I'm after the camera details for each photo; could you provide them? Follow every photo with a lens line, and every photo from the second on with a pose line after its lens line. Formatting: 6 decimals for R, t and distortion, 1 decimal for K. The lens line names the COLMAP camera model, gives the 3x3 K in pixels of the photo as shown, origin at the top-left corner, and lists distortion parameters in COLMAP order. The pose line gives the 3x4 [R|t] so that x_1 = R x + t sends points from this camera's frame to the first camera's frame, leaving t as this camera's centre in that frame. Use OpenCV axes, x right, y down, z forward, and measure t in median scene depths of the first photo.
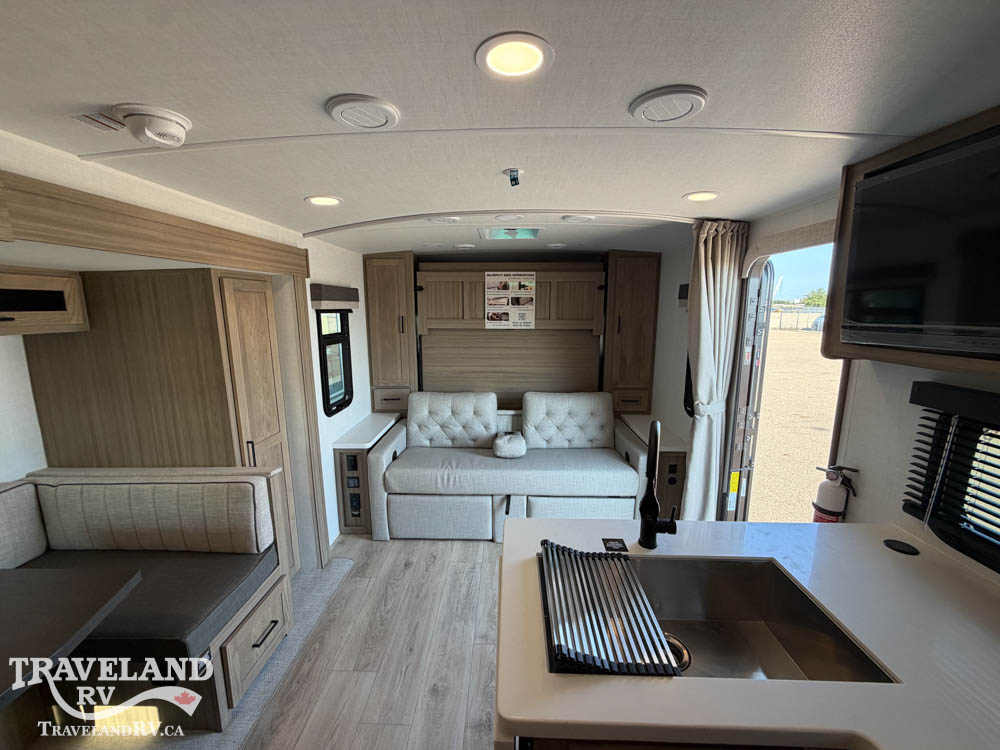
lens RADIAL K [[397.6, 0, 497.2], [0, 397.6, 374.9], [0, 0, 1]] dist [-0.000503, 0.000233]
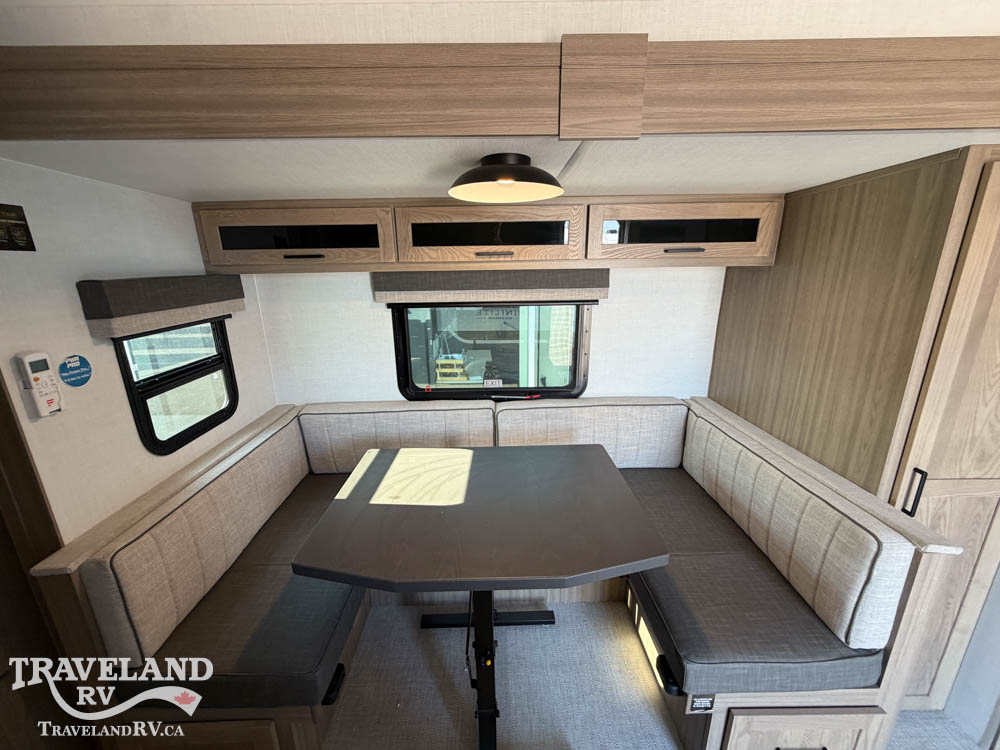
lens RADIAL K [[397.6, 0, 495.0], [0, 397.6, 374.7], [0, 0, 1]] dist [-0.000503, 0.000233]
pose [[0.042546, 0.272994, -0.961074, -0.133838], [-0.156028, 0.951958, 0.263498, -0.016083], [0.986836, 0.138744, 0.083096, 0.318405]]
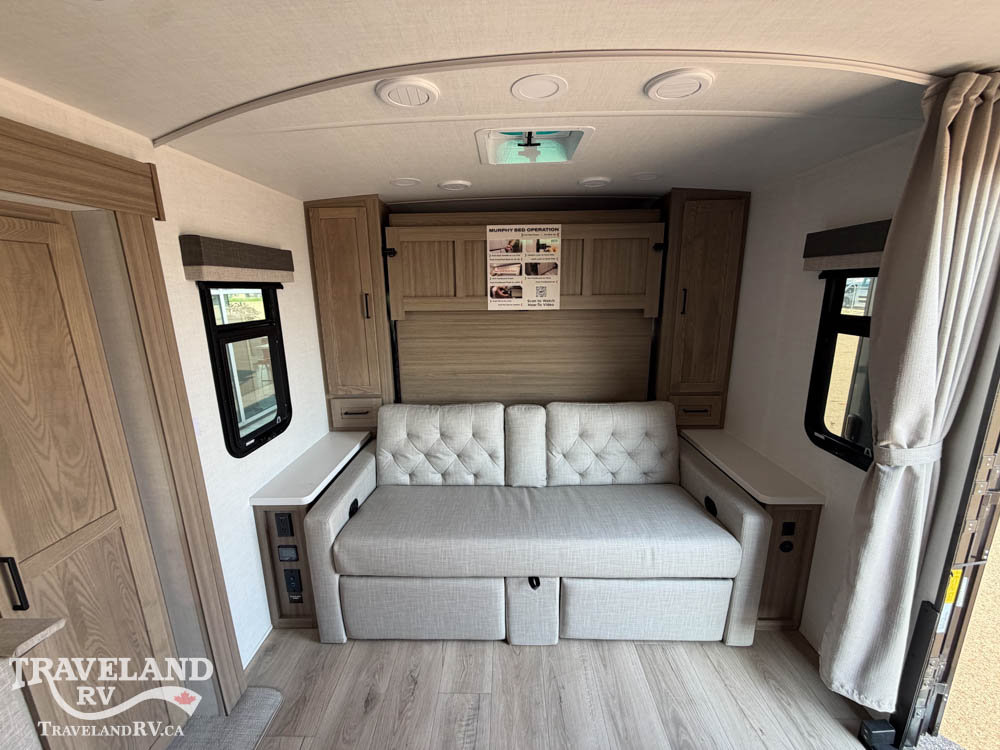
lens RADIAL K [[397.6, 0, 497.6], [0, 397.6, 375.0], [0, 0, 1]] dist [-0.000503, 0.000233]
pose [[0.999868, -0.014952, 0.006357, -0.031352], [0.014616, 0.998648, 0.049887, -0.063343], [-0.007094, -0.049787, 0.998735, 0.506760]]
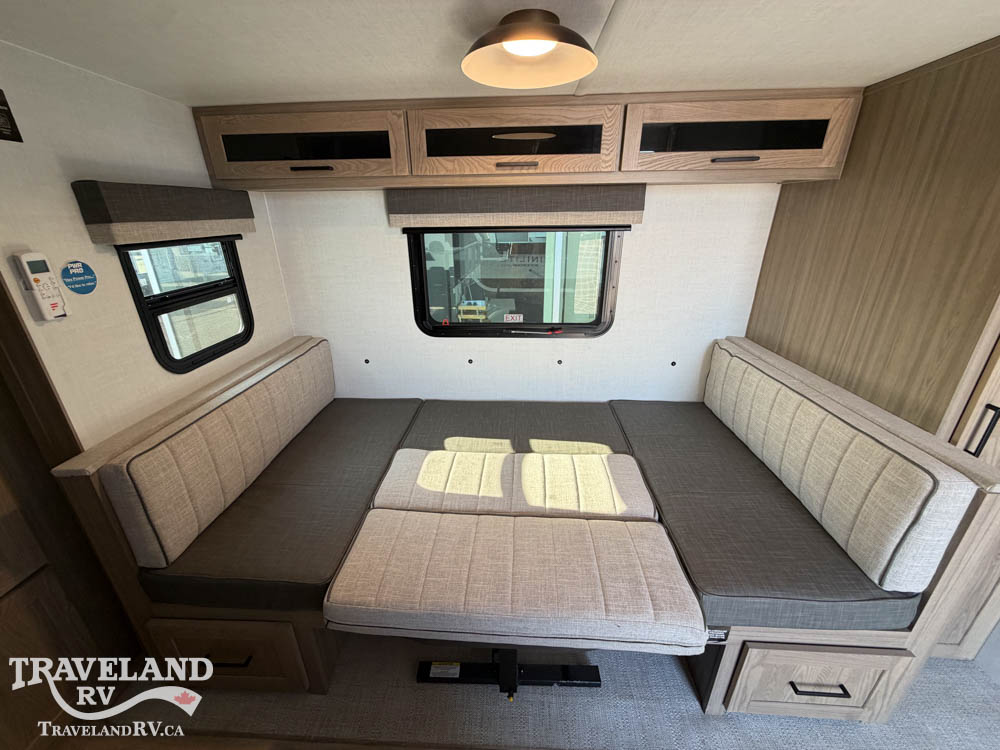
lens RADIAL K [[397.6, 0, 495.1], [0, 397.6, 374.4], [0, 0, 1]] dist [-0.000503, 0.000233]
pose [[-0.021743, 0.378980, -0.925149, -0.155928], [-0.158294, 0.912390, 0.377474, 0.039880], [0.987153, 0.154653, 0.040152, 0.339415]]
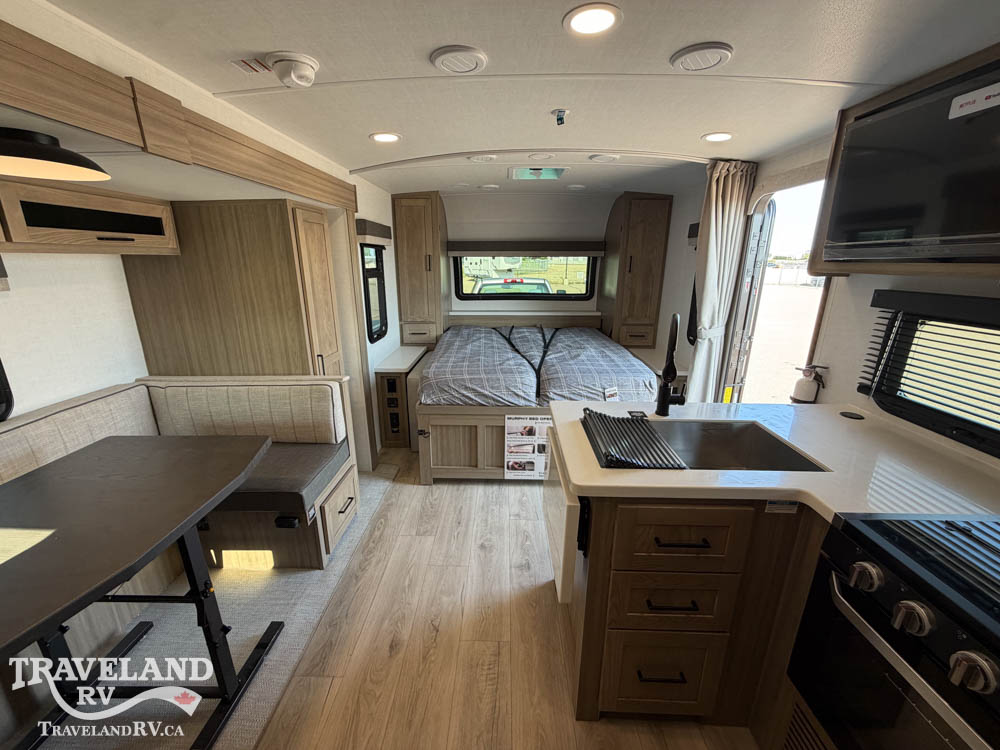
lens RADIAL K [[397.6, 0, 497.4], [0, 397.6, 374.5], [0, 0, 1]] dist [-0.000503, 0.000233]
pose [[0.999928, 0.005055, 0.010870, -0.105760], [-0.006223, 0.993882, 0.110273, 0.088205], [-0.010246, -0.110332, 0.993842, -0.168074]]
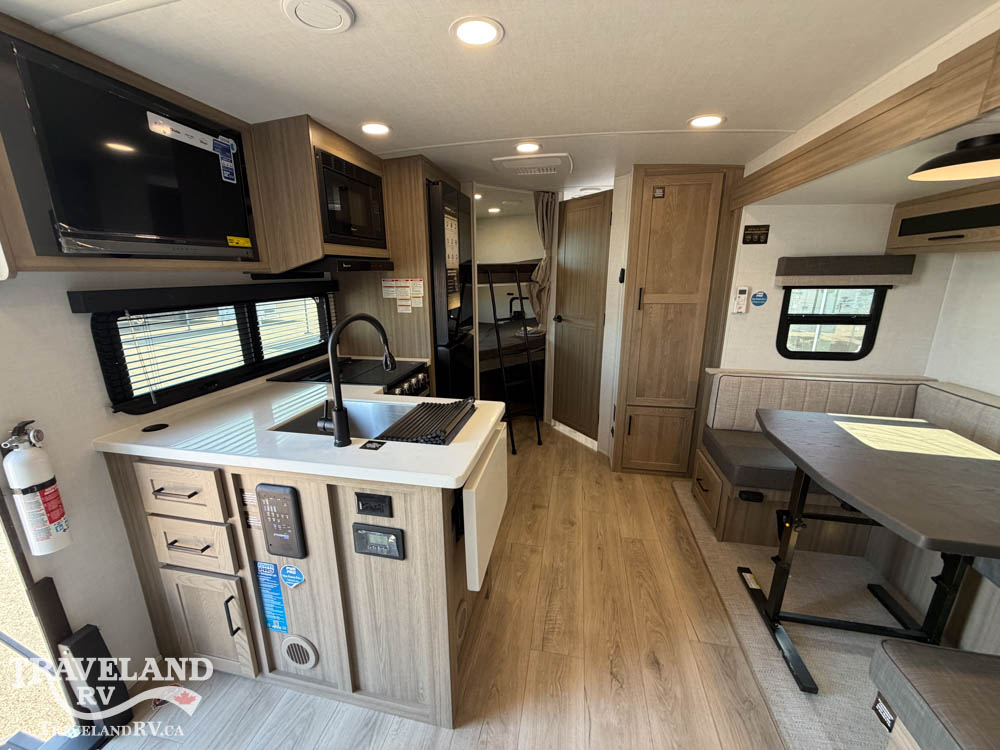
lens RADIAL K [[397.6, 0, 498.2], [0, 397.6, 373.1], [0, 0, 1]] dist [-0.000503, 0.000233]
pose [[-0.986200, -0.030707, 0.162688, -0.114930], [0.038748, 0.912548, 0.407131, -0.095393], [-0.160962, 0.407816, -0.898764, 1.045120]]
